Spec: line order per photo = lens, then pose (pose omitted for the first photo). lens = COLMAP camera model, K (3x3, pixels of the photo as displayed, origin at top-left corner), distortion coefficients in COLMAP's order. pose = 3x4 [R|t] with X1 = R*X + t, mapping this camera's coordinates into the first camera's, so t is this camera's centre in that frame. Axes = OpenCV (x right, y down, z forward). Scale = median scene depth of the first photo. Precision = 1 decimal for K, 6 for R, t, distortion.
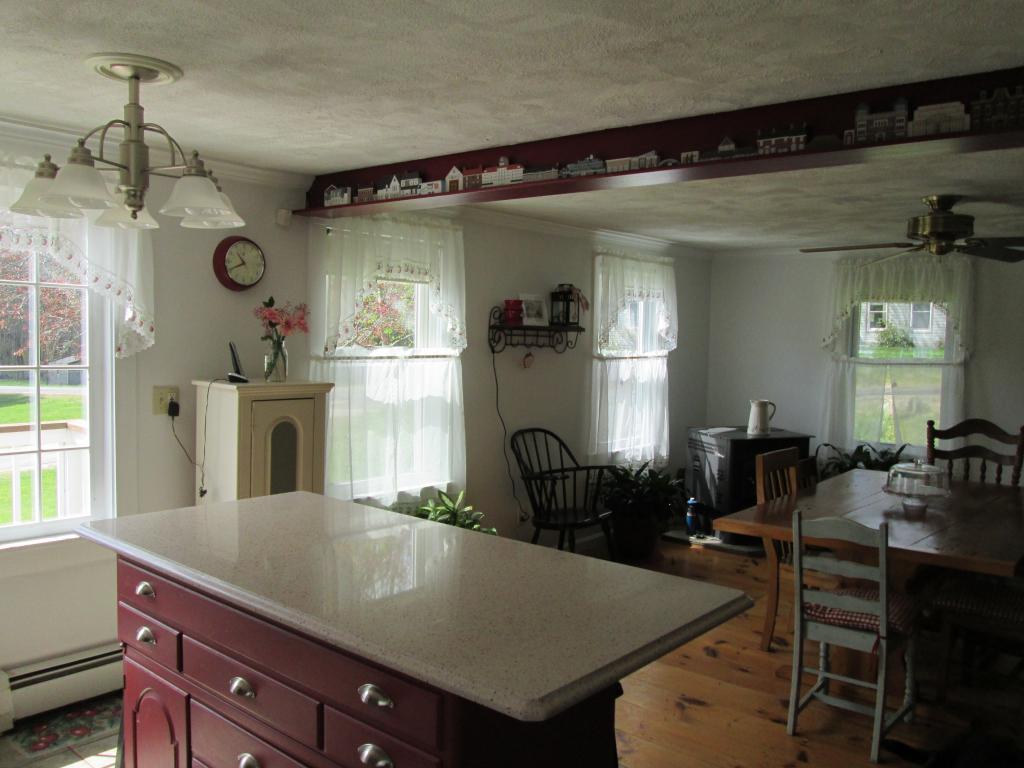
lens RADIAL K [[851.7, 0, 512.0], [0, 851.7, 384.0], [0, 0, 1]] dist [-0.055029, 0.039777]
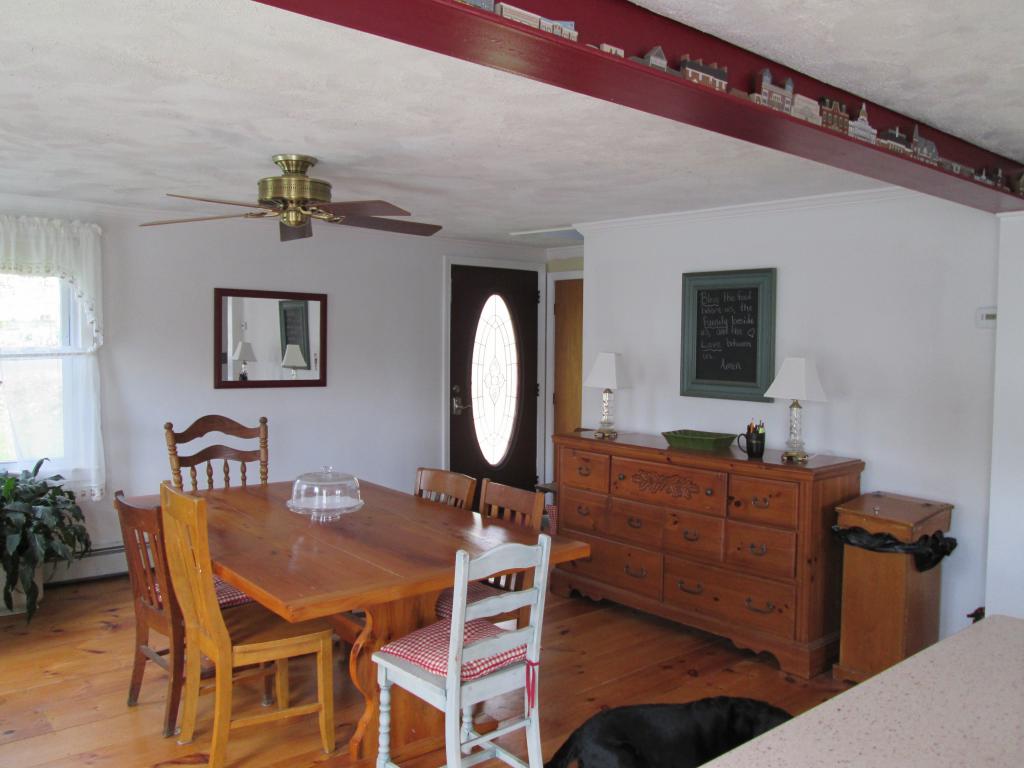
lens RADIAL K [[851.7, 0, 512.0], [0, 851.7, 384.0], [0, 0, 1]] dist [-0.055029, 0.039777]
pose [[0.170075, -0.067003, 0.983151, -0.264762], [0.043677, 0.997218, 0.060406, -0.031250], [-0.984463, 0.032667, 0.172528, 0.550800]]
